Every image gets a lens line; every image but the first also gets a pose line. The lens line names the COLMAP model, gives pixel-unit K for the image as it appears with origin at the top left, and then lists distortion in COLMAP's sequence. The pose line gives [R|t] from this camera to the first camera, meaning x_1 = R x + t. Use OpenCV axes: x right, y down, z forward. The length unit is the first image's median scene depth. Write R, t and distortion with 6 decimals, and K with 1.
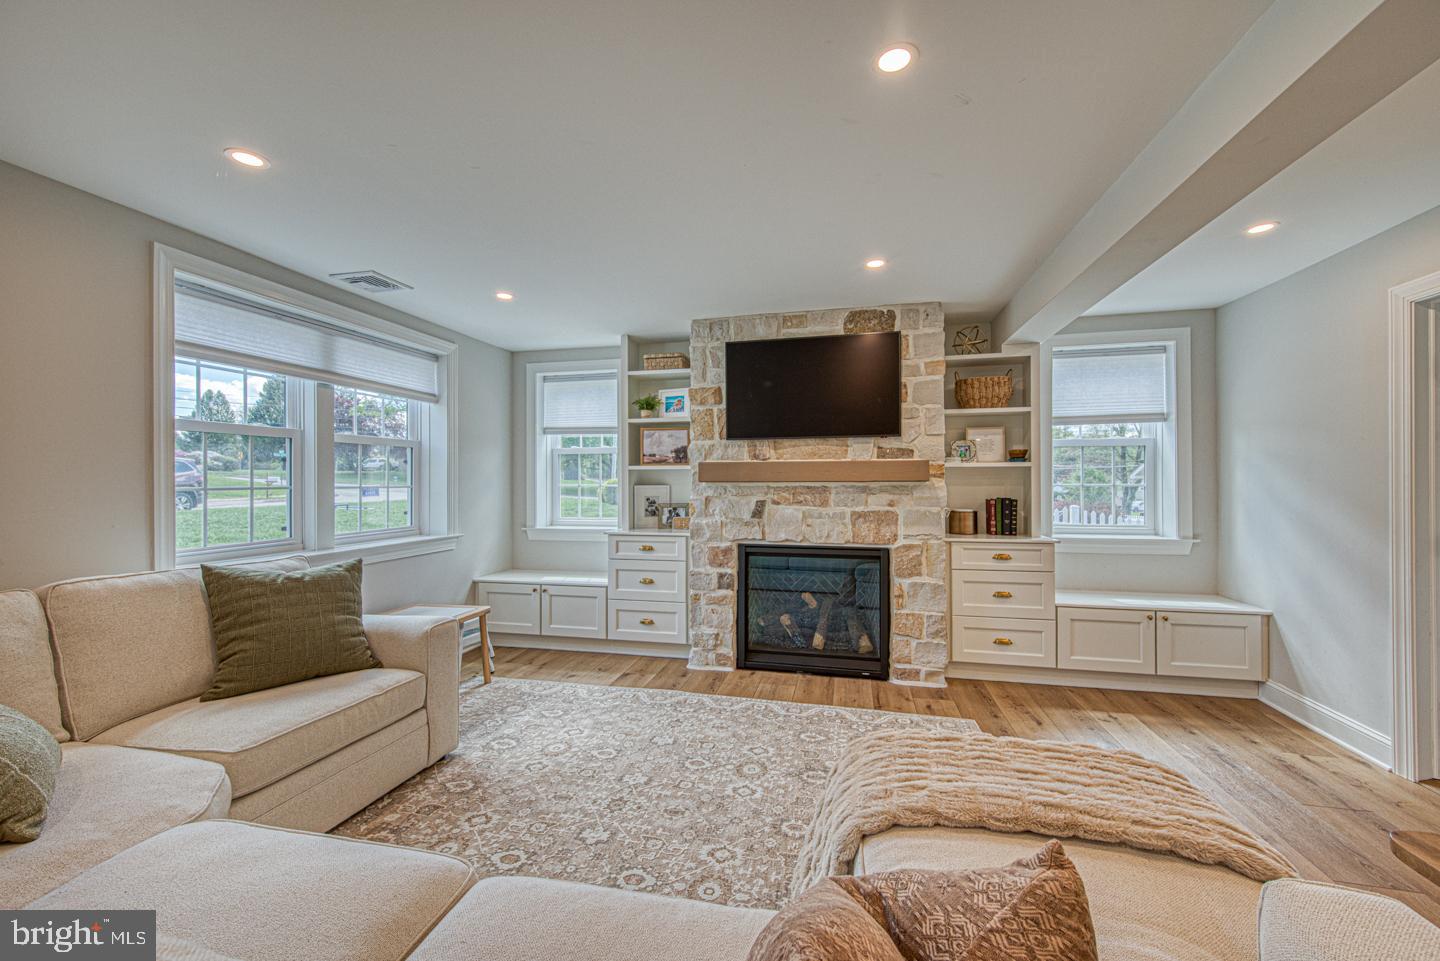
lens RADIAL K [[562.7, 0, 731.8], [0, 562.7, 477.3], [0, 0, 1]] dist [0.004722, -0.000699]
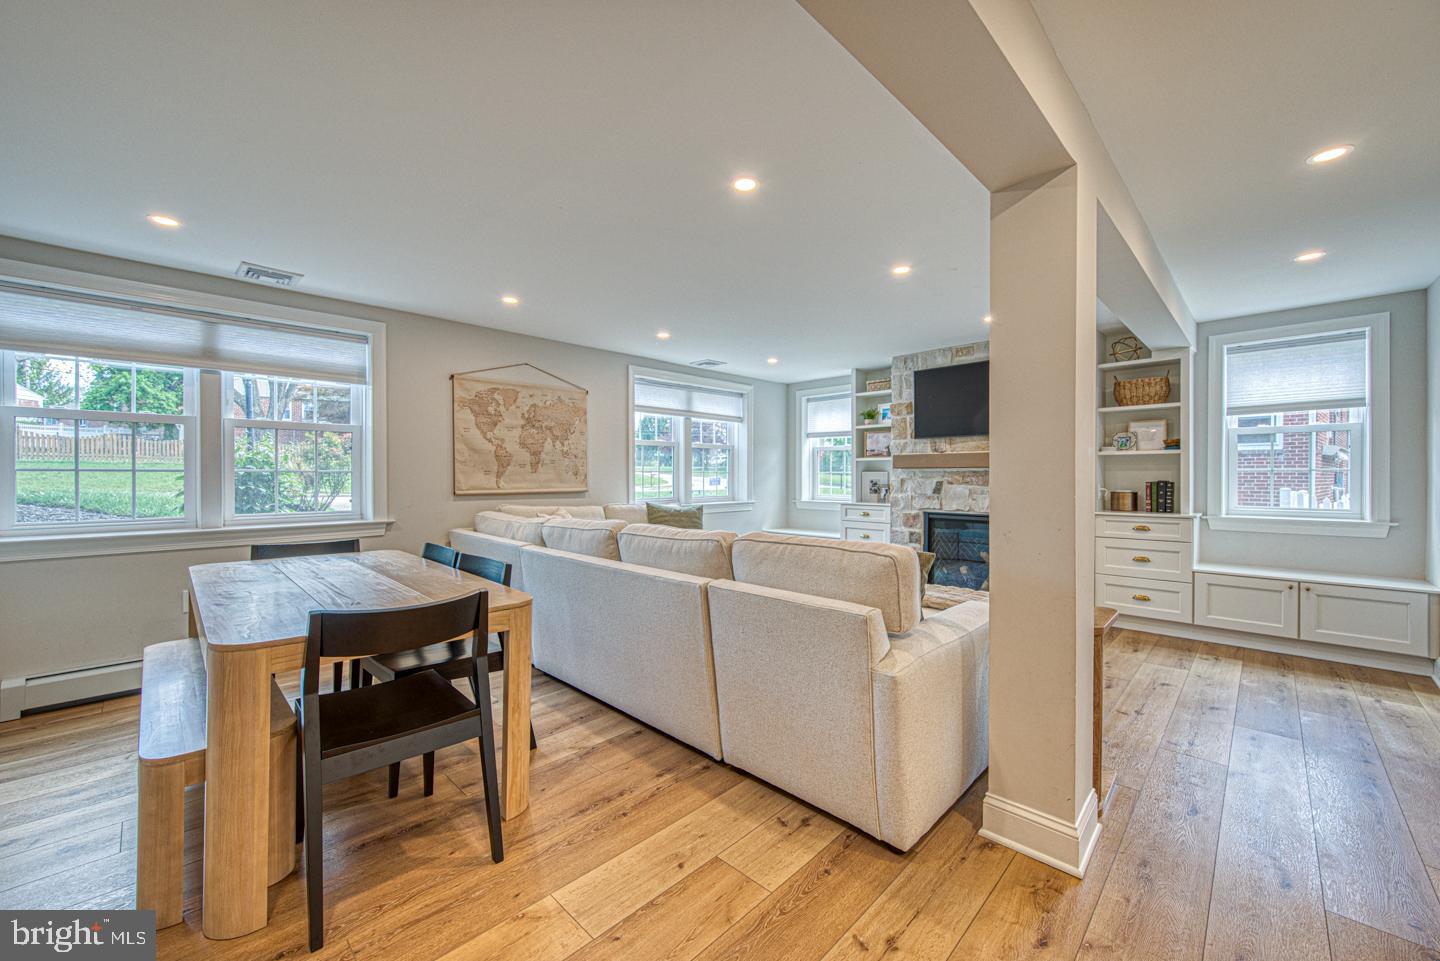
lens RADIAL K [[562.7, 0, 716.5], [0, 562.7, 477.8], [0, 0, 1]] dist [0.004722, -0.000699]
pose [[0.841773, 0.004574, -0.539812, 0.340989], [0.000277, 0.999960, 0.008906, 0.019737], [0.539831, -0.007646, 0.841739, -0.483855]]
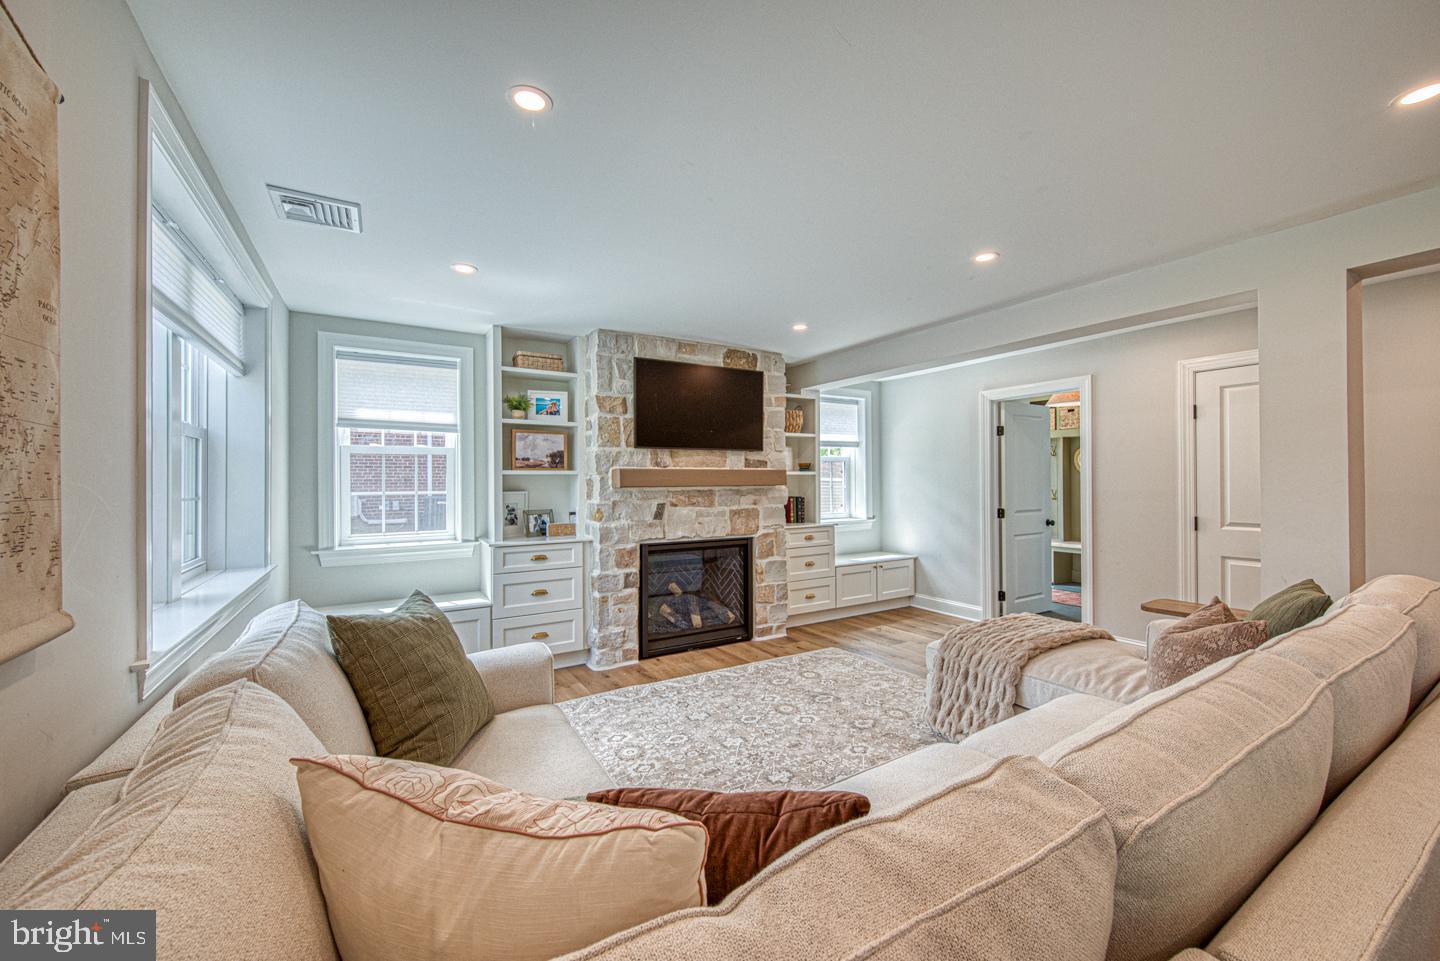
lens RADIAL K [[562.7, 0, 727.5], [0, 562.7, 479.5], [0, 0, 1]] dist [0.004722, -0.000699]
pose [[0.715082, 0.000932, 0.699040, -0.631438], [0.000981, 0.999997, -0.002337, -0.003552], [-0.699040, 0.002357, 0.715079, 0.110073]]
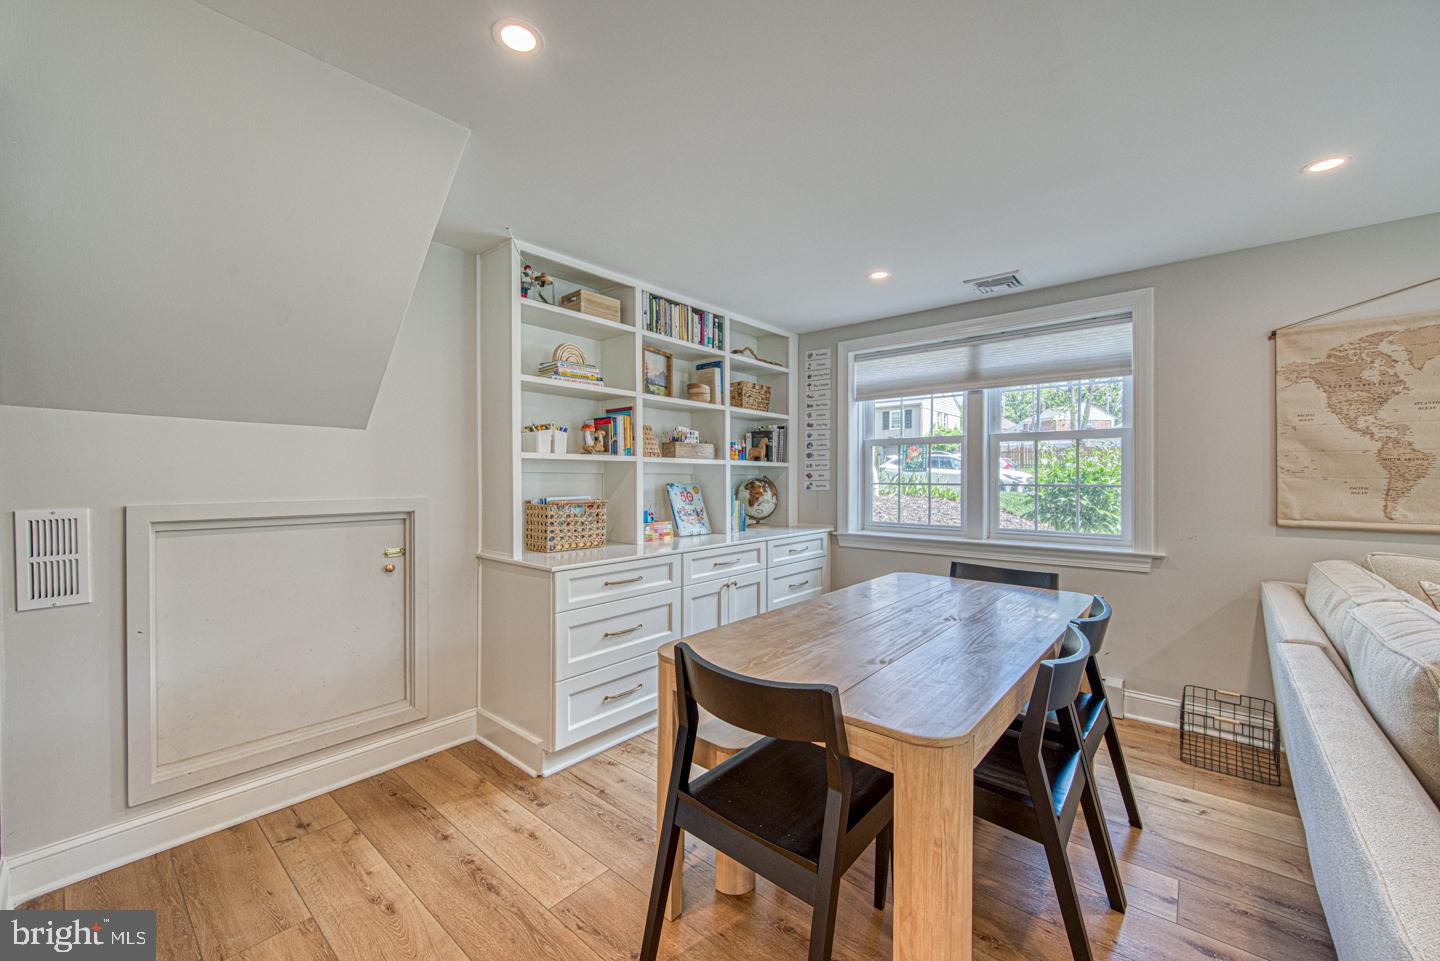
lens RADIAL K [[562.7, 0, 726.2], [0, 562.7, 481.7], [0, 0, 1]] dist [0.004722, -0.000699]
pose [[-0.469036, 0.012136, -0.883096, 0.223598], [0.006079, 0.999926, 0.010512, -0.001530], [0.883158, -0.000438, -0.469075, -0.099034]]
